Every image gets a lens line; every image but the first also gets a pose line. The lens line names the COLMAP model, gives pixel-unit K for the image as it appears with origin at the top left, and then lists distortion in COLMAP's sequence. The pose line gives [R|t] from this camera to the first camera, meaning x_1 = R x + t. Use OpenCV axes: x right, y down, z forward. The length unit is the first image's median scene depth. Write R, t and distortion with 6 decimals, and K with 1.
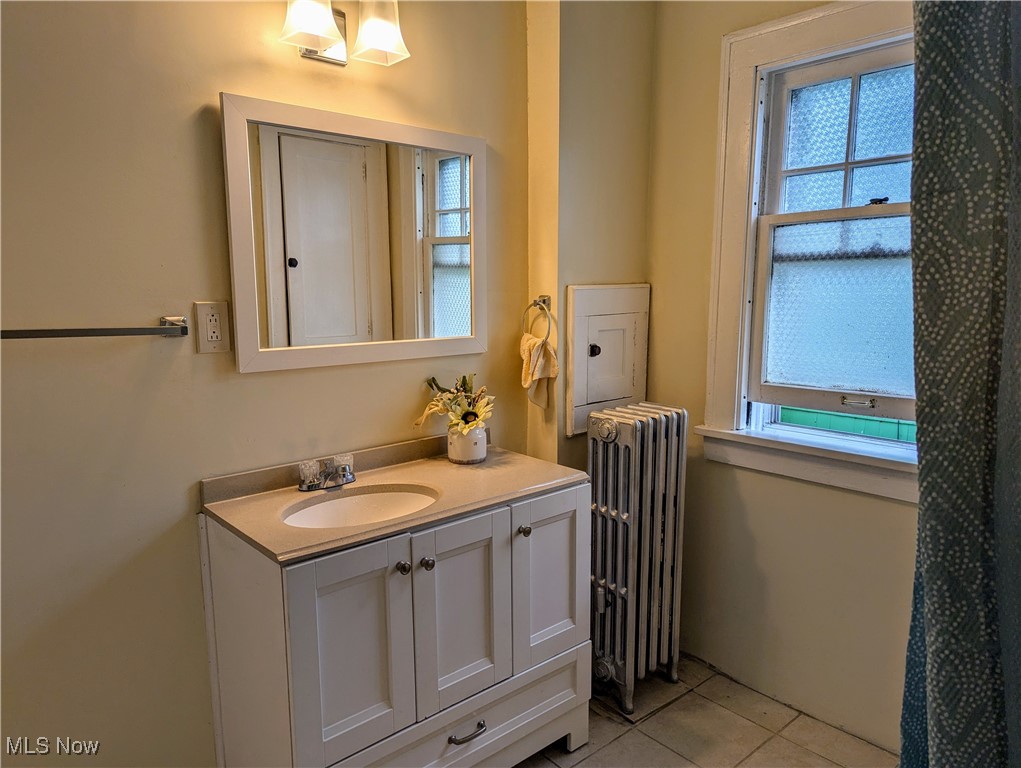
lens RADIAL K [[753.8, 0, 510.5], [0, 753.8, 384.0], [0, 0, 1]] dist [-0.002015, -0.002905]
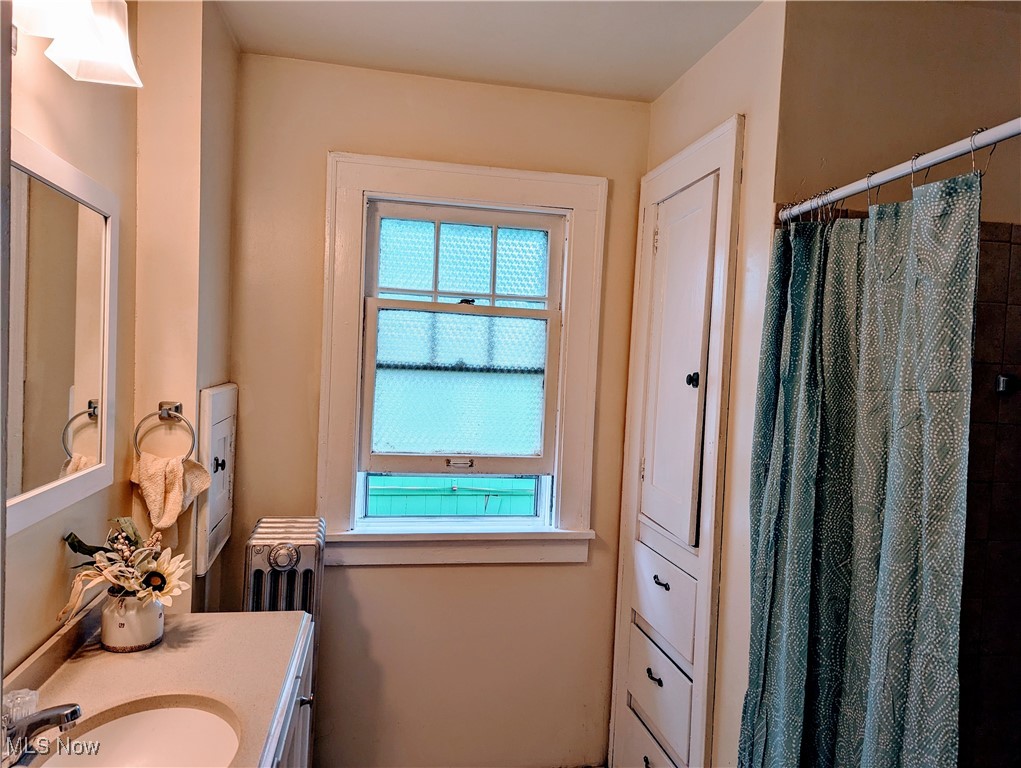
lens RADIAL K [[714.1, 0, 510.5], [0, 714.1, 384.0], [0, 0, 1]] dist [0.047231, -0.005609]
pose [[0.508234, -0.001523, 0.861218, -0.480259], [0.071928, 0.996580, -0.040684, -0.091226], [-0.858210, 0.082623, 0.506605, 0.334505]]
